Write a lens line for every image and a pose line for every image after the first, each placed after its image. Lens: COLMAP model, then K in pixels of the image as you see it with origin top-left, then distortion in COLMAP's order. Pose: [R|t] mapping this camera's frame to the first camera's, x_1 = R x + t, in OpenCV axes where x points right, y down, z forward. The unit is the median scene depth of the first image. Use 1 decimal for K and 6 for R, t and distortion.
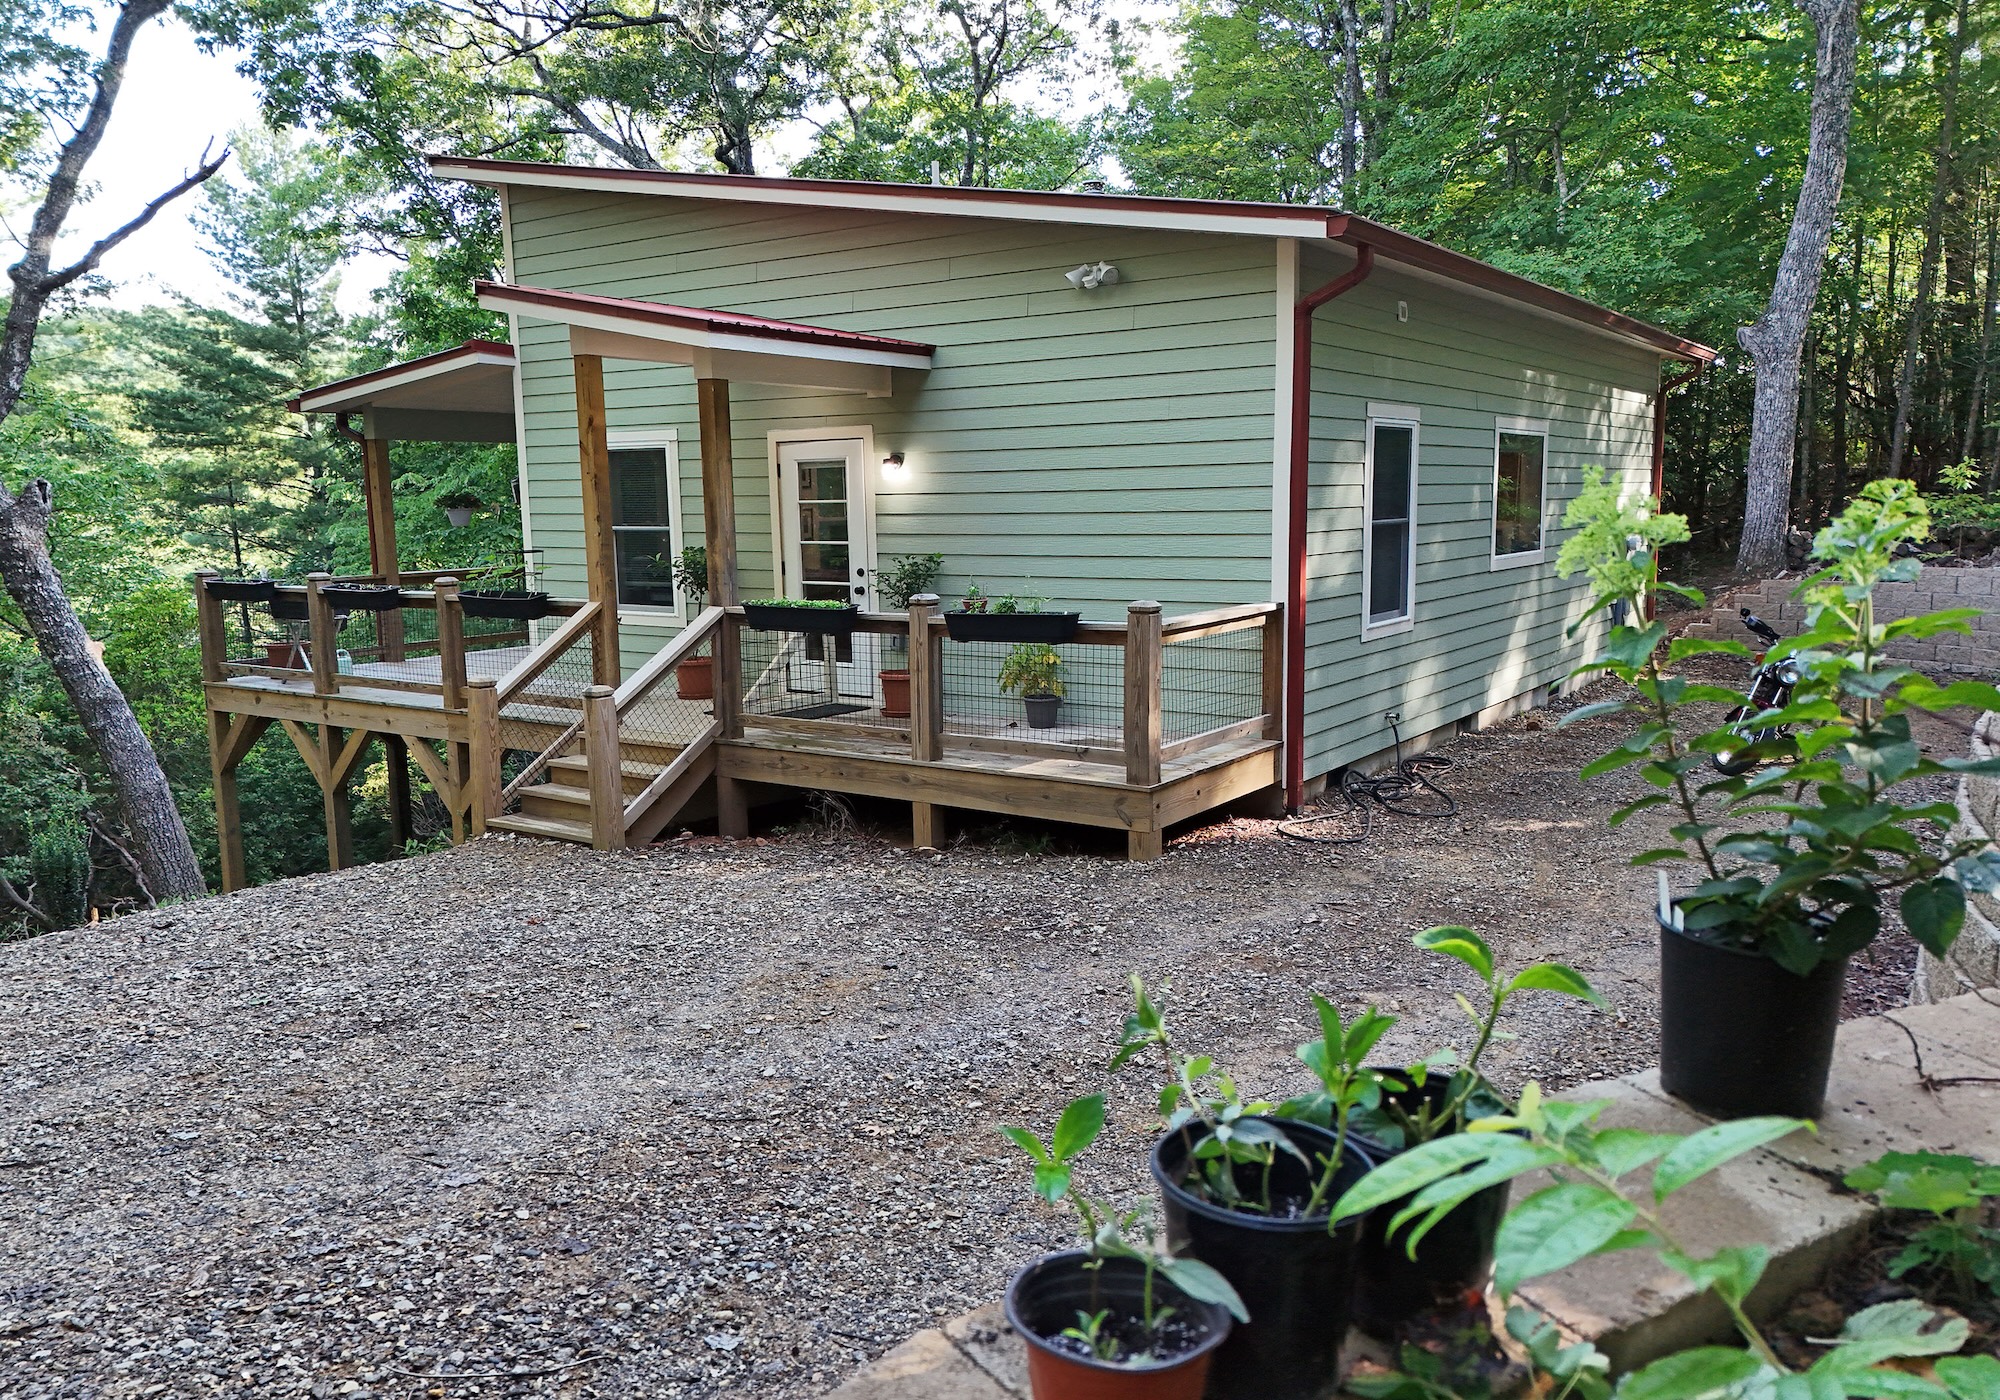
lens RADIAL K [[1487.1, 0, 994.1], [0, 1487.1, 701.3], [0, 0, 1]] dist [0.071078, -0.040287]
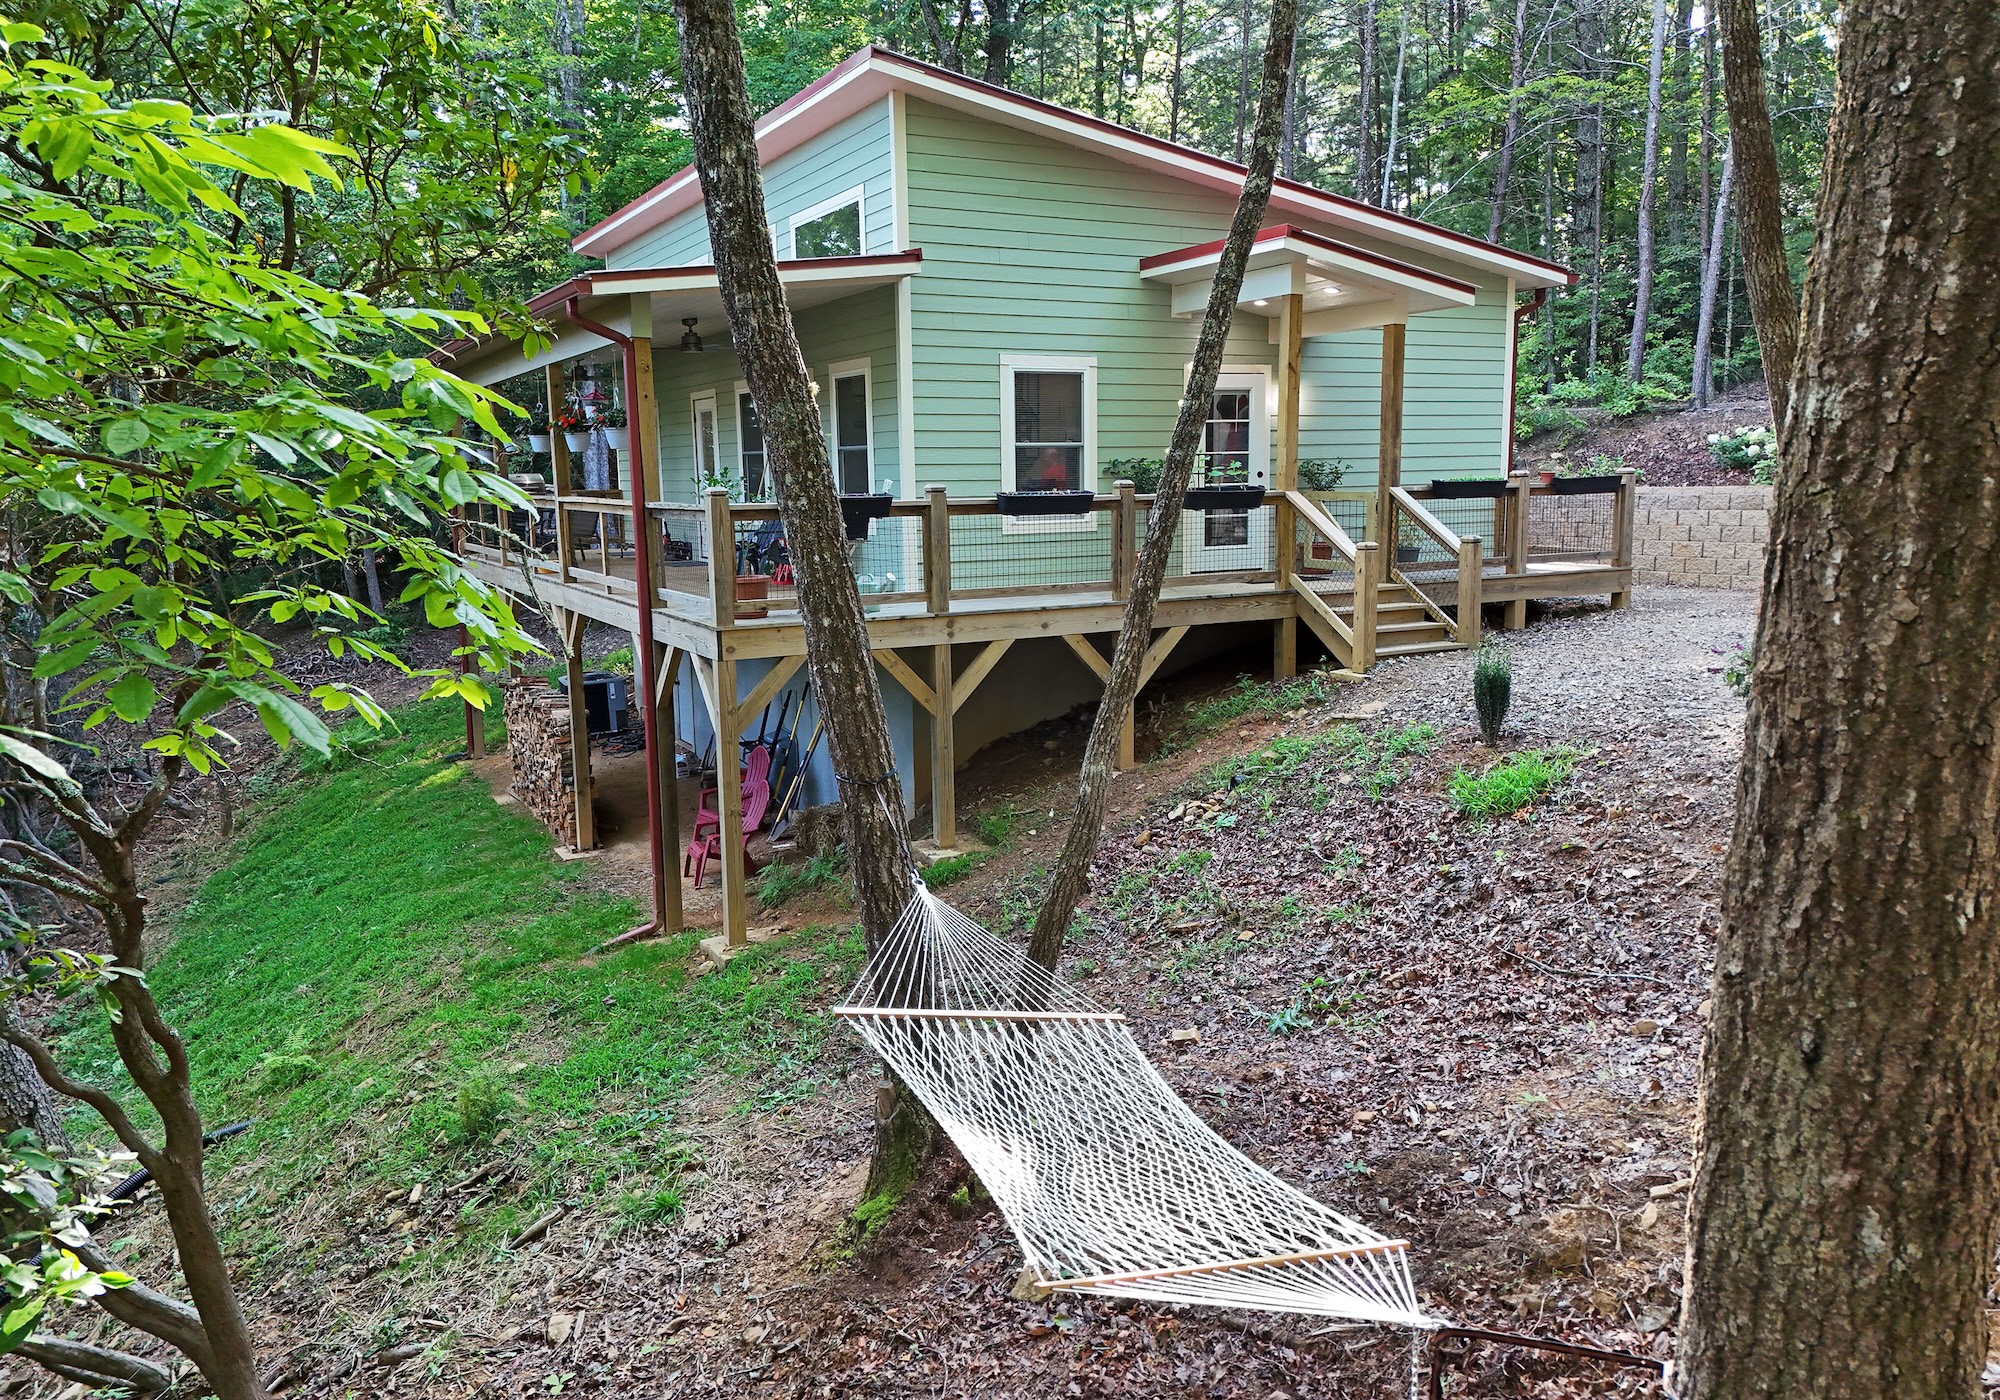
lens RADIAL K [[1487.1, 0, 1009.1], [0, 1487.1, 714.5], [0, 0, 1]] dist [0.071078, -0.040287]
pose [[0.453289, -0.136020, 0.880924, -1.473521], [0.136055, 0.987266, 0.082431, -0.015221], [-0.880919, 0.082490, 0.466023, 0.616939]]
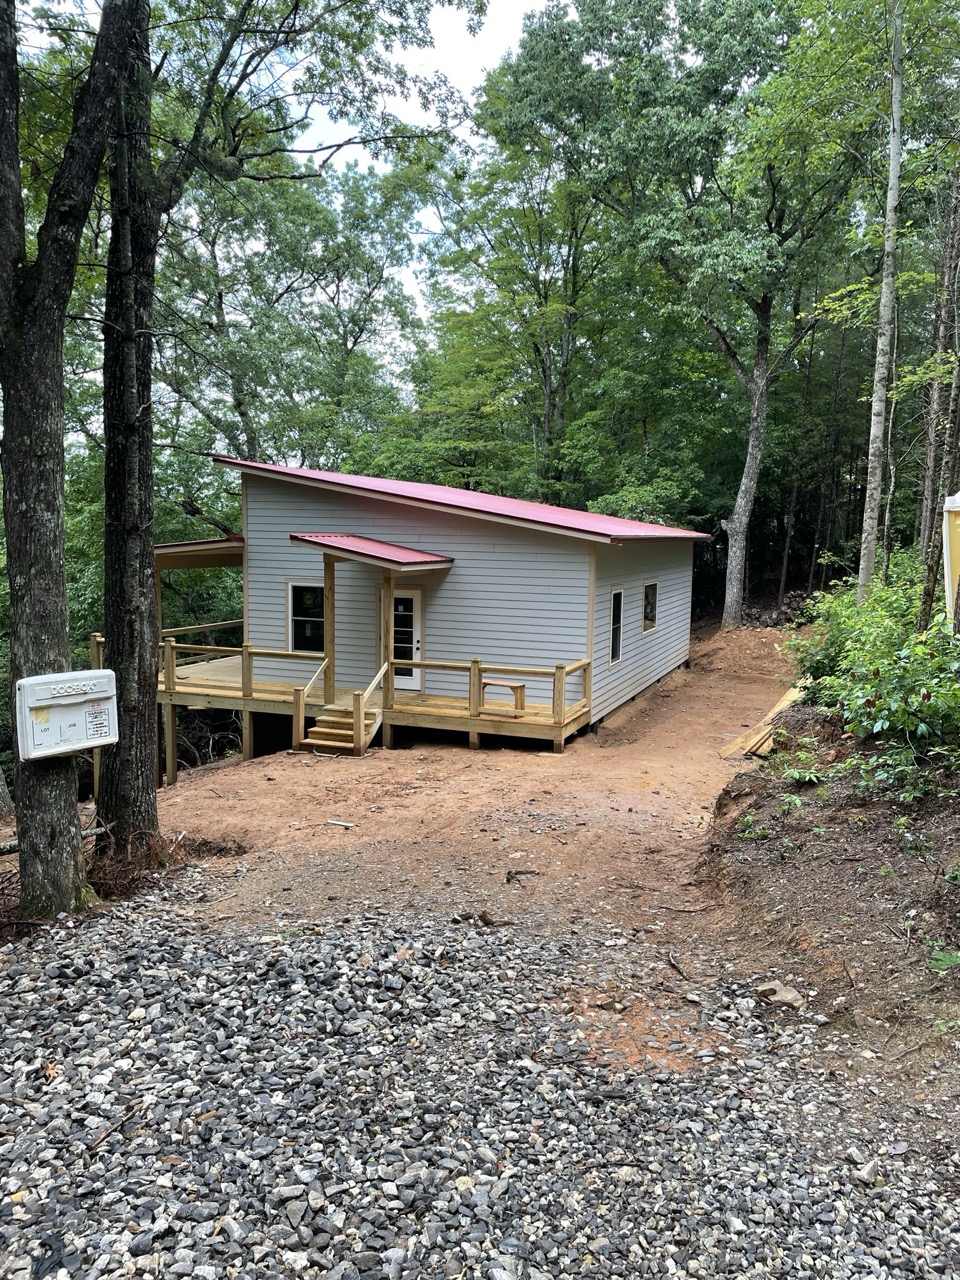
lens RADIAL K [[971.3, 0, 484.5], [0, 971.3, 643.2], [0, 0, 1]] dist [0.081050, -0.103303]
pose [[0.972252, 0.004763, 0.233888, -0.383056], [0.001952, 0.999593, -0.028471, -0.039028], [-0.233928, 0.028138, 0.971847, -0.657712]]
